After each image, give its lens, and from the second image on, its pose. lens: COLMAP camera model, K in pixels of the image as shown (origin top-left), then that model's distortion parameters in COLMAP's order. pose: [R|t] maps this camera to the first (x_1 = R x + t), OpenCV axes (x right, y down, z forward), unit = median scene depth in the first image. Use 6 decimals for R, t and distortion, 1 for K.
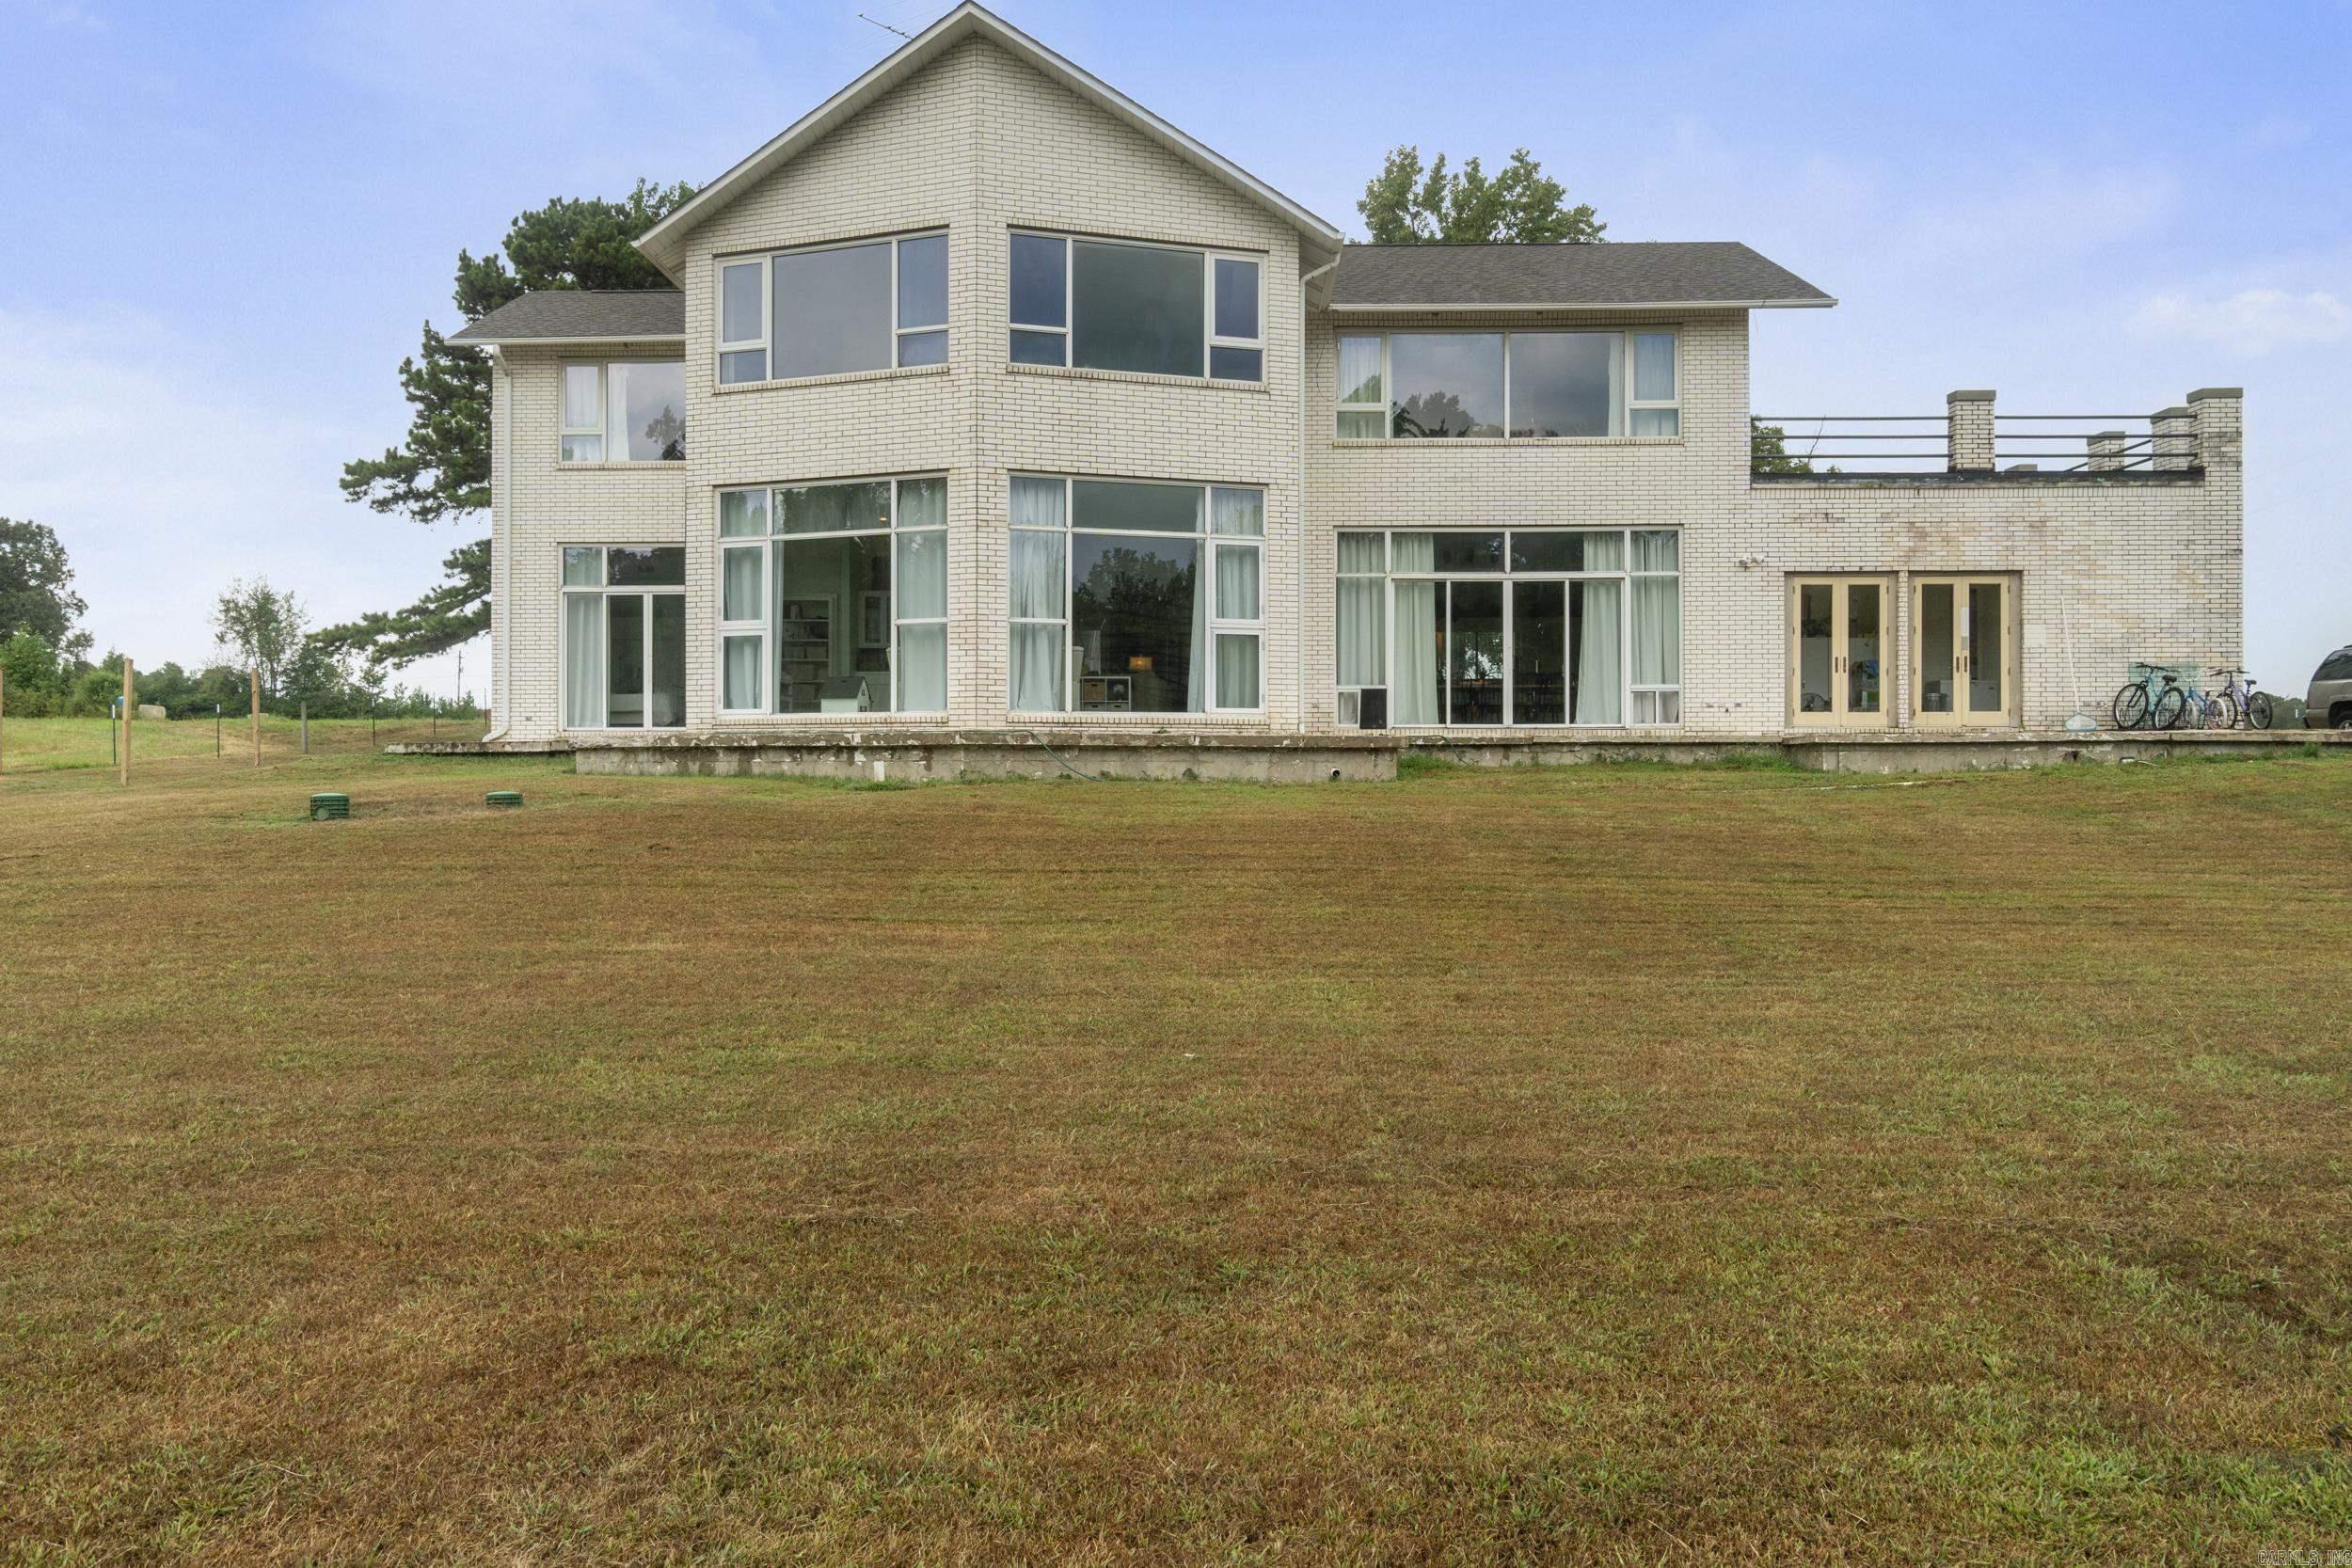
lens RADIAL K [[1733.4, 0, 1176.1], [0, 1733.4, 781.4], [0, 0, 1]] dist [0.003610, -0.002181]
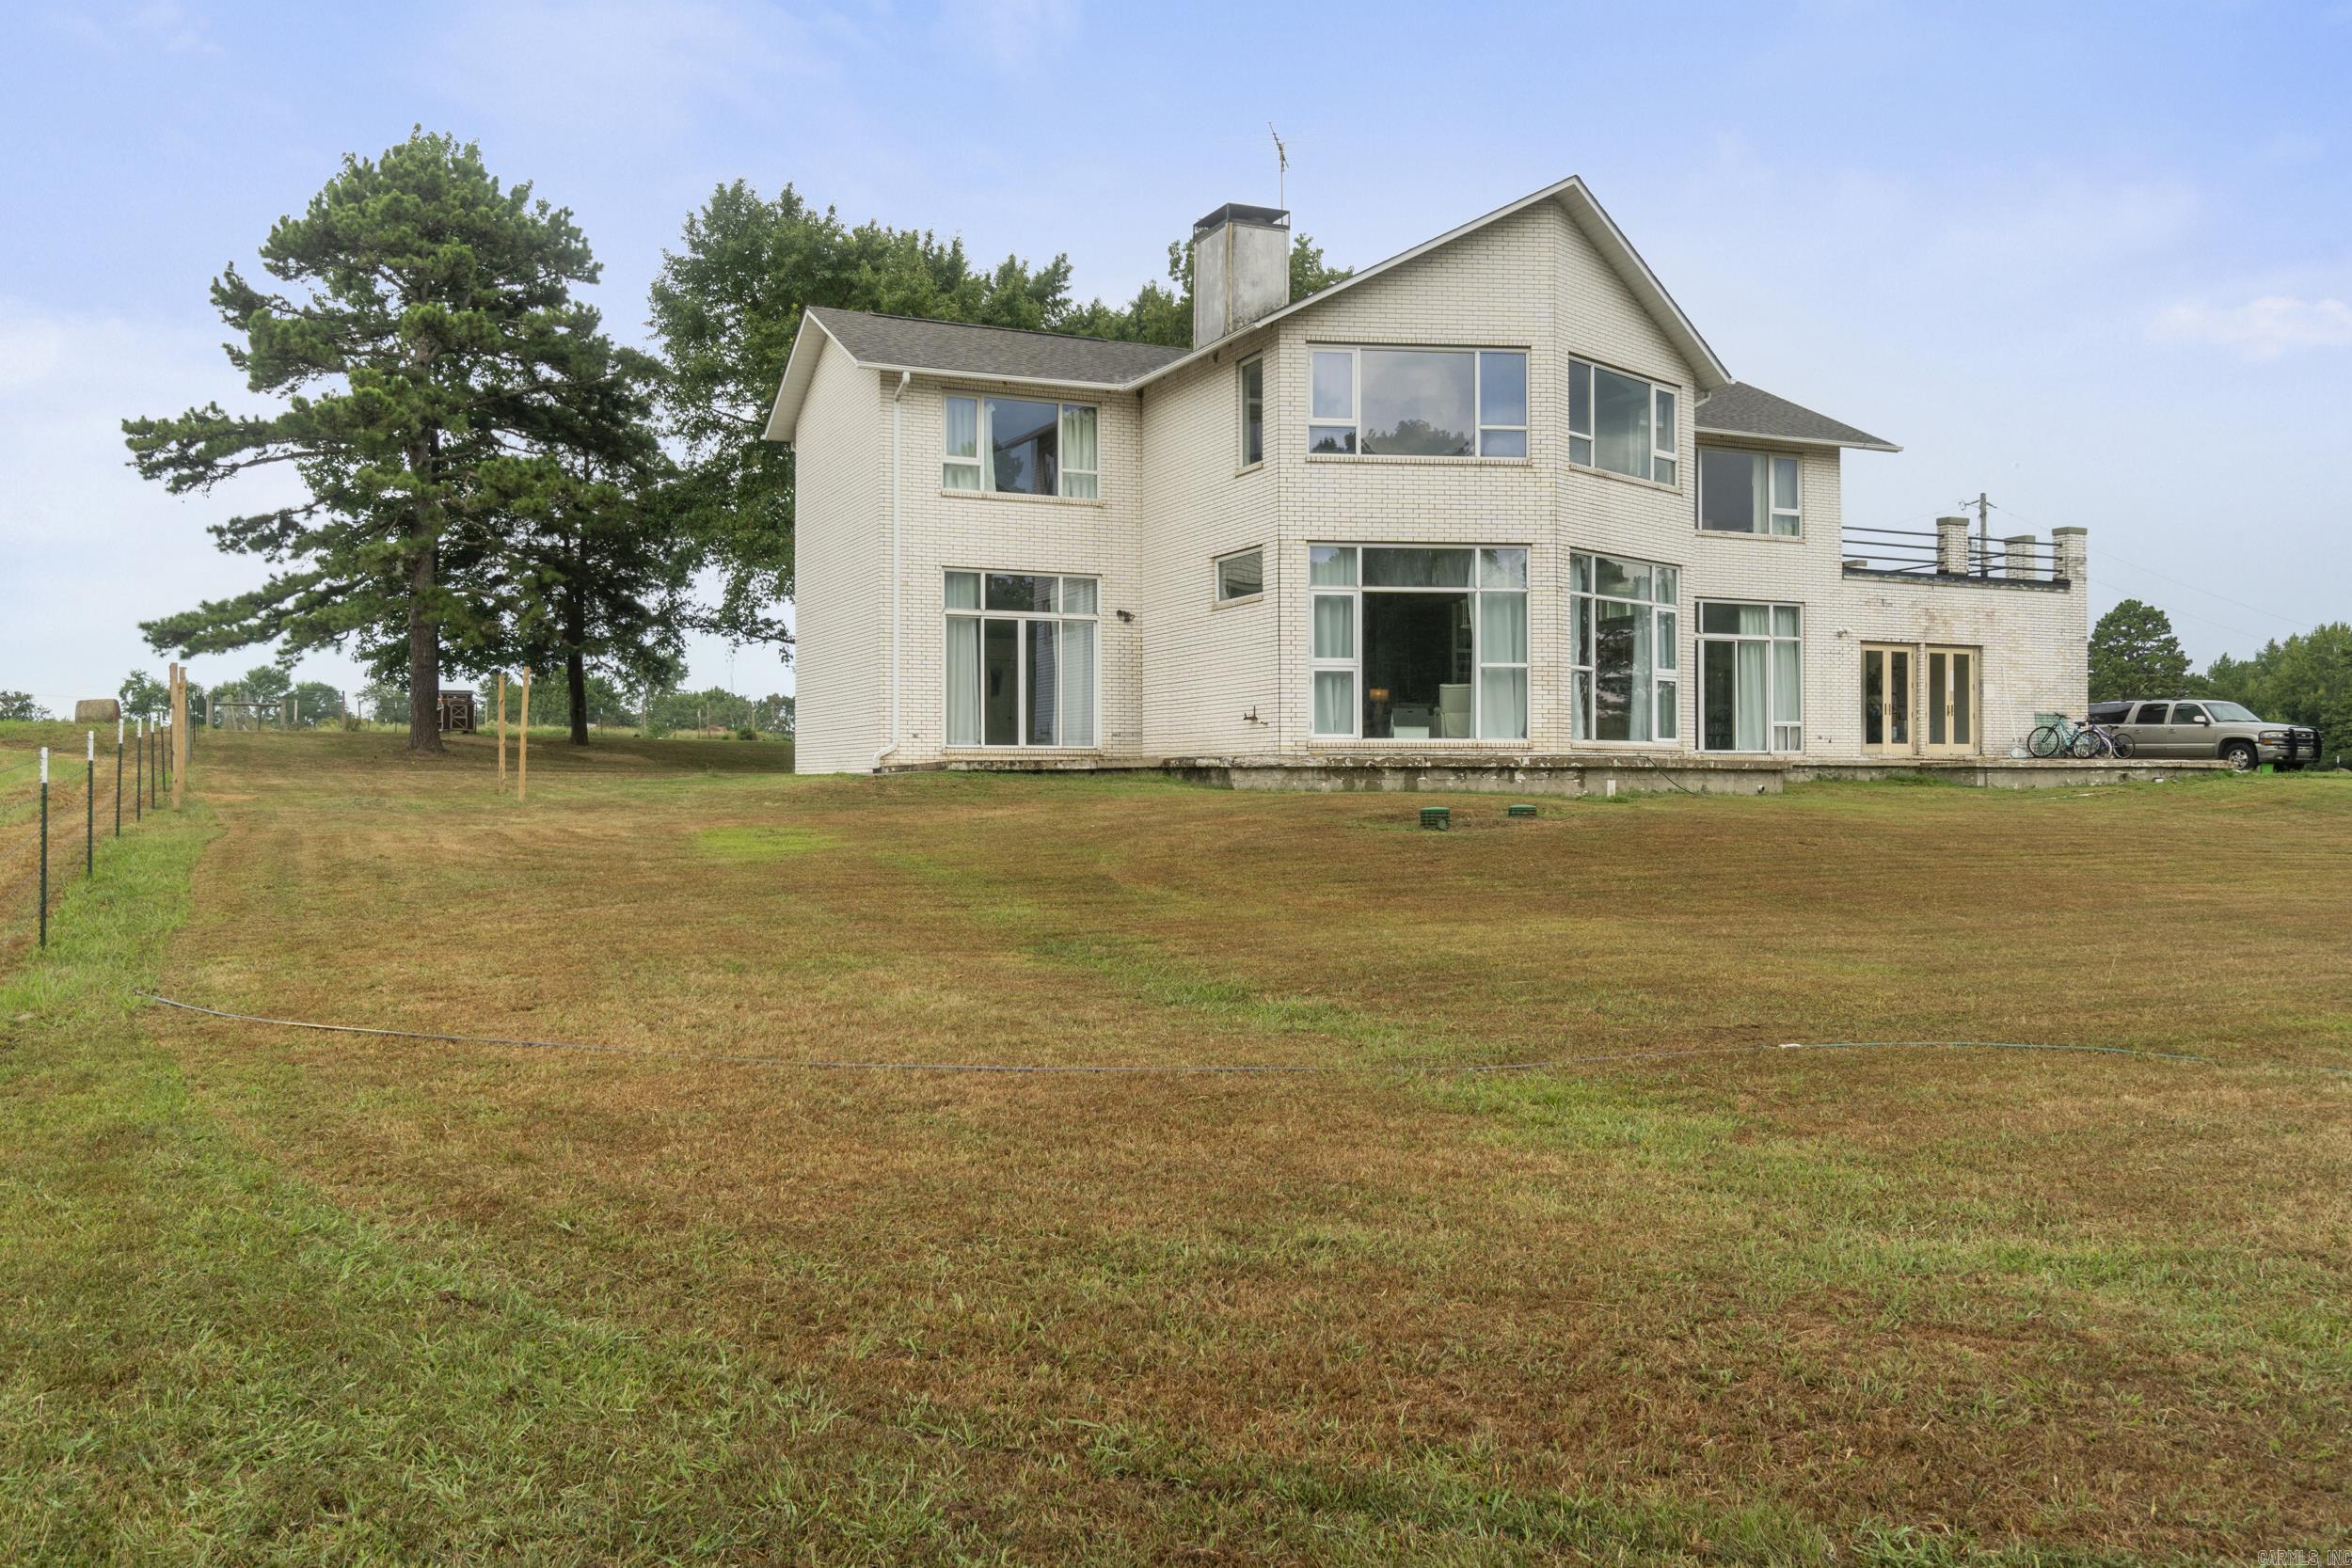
lens RADIAL K [[1823.8, 0, 1175.3], [0, 1823.8, 783.3], [0, 0, 1]] dist [0.007471, 0.001541]
pose [[0.888828, -0.000255, 0.458241, -0.797692], [0.002854, 0.999984, -0.004980, -0.002595], [-0.458232, 0.005734, 0.888814, -0.034147]]
